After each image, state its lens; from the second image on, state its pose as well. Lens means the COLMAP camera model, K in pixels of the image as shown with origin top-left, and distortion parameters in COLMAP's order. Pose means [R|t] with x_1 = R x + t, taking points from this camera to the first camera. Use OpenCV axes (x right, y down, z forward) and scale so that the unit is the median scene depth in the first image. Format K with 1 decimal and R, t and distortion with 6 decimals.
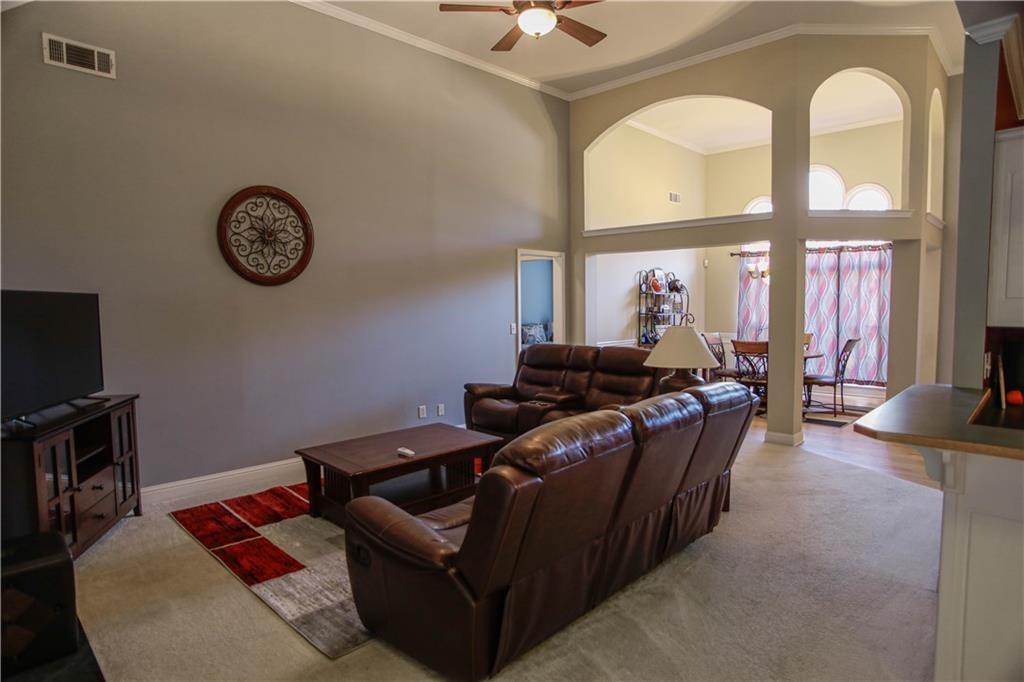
lens RADIAL K [[585.2, 0, 513.3], [0, 585.2, 342.1], [0, 0, 1]] dist [-0.110266, 0.060217]
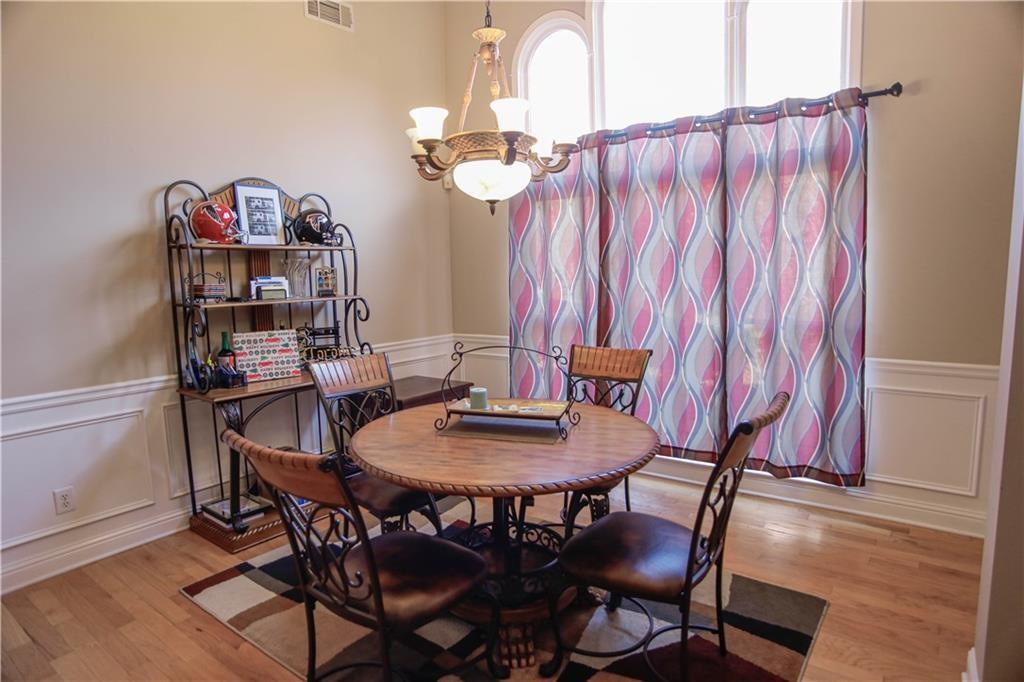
lens RADIAL K [[585.2, 0, 513.3], [0, 585.2, 342.1], [0, 0, 1]] dist [-0.110266, 0.060217]
pose [[0.991356, -0.032189, 0.127188, 0.705995], [0.025298, 0.998142, 0.055429, -0.075284], [-0.128736, -0.051732, 0.990329, 1.170892]]
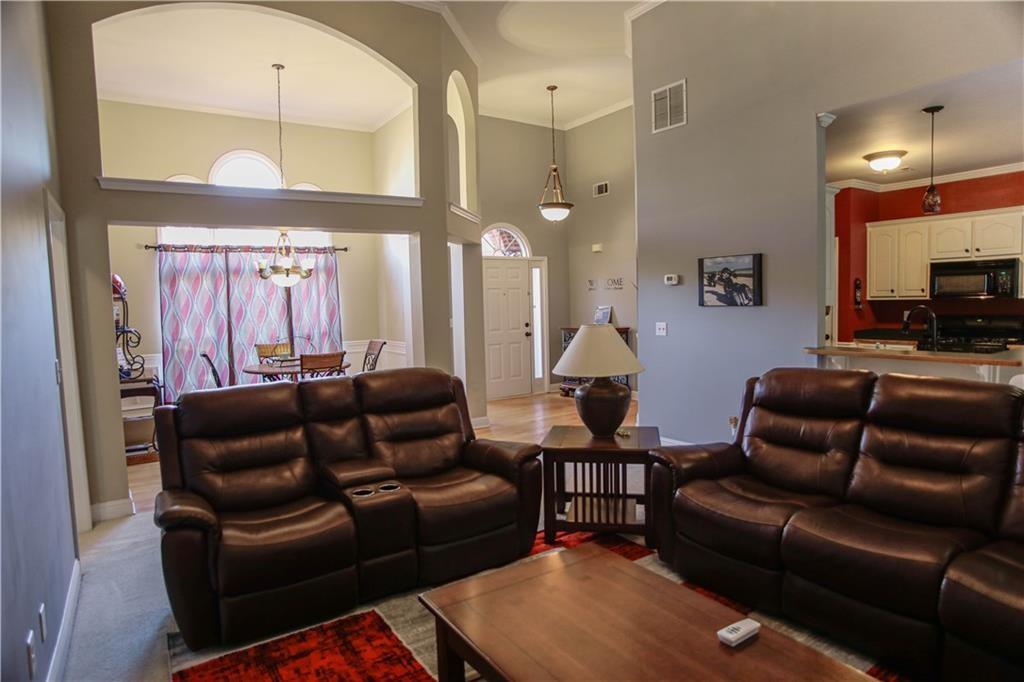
lens RADIAL K [[577.8, 0, 479.5], [0, 577.8, 341.2], [0, 0, 1]] dist [-0.000903, -0.000238]
pose [[0.250599, -0.069581, 0.965587, -0.478252], [0.095507, 0.994325, 0.046865, -0.058325], [-0.963368, 0.080476, 0.255823, 0.873438]]
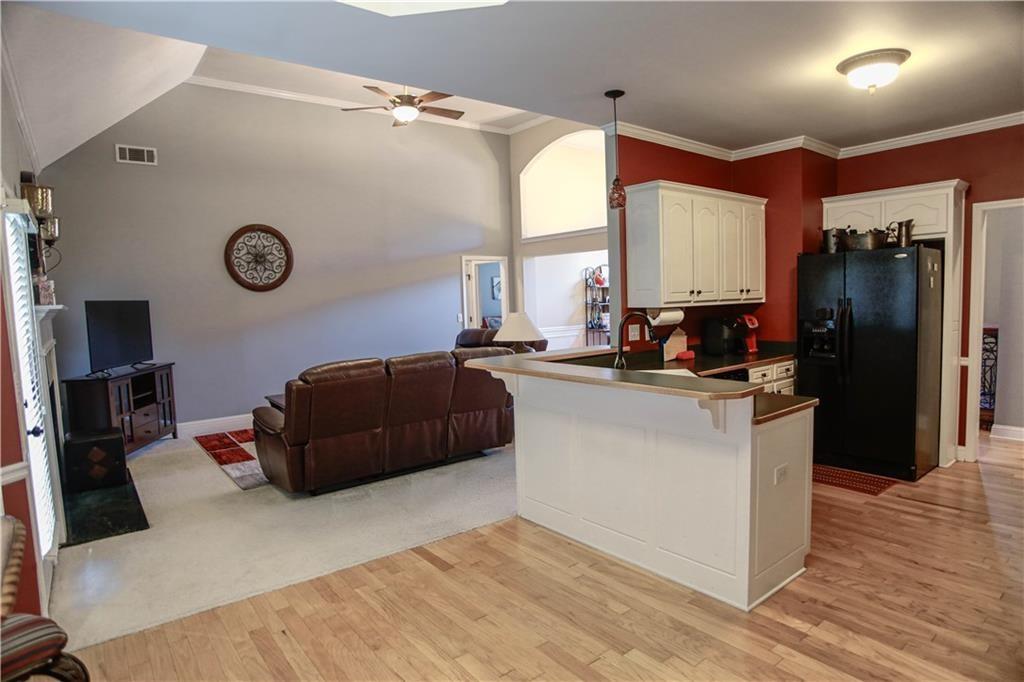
lens RADIAL K [[585.2, 0, 513.3], [0, 585.2, 342.1], [0, 0, 1]] dist [-0.110266, 0.060217]
pose [[0.991298, -0.013804, -0.130910, 0.417651], [0.015472, 0.999811, 0.011733, 0.025513], [0.130724, -0.013657, 0.991325, -0.390890]]
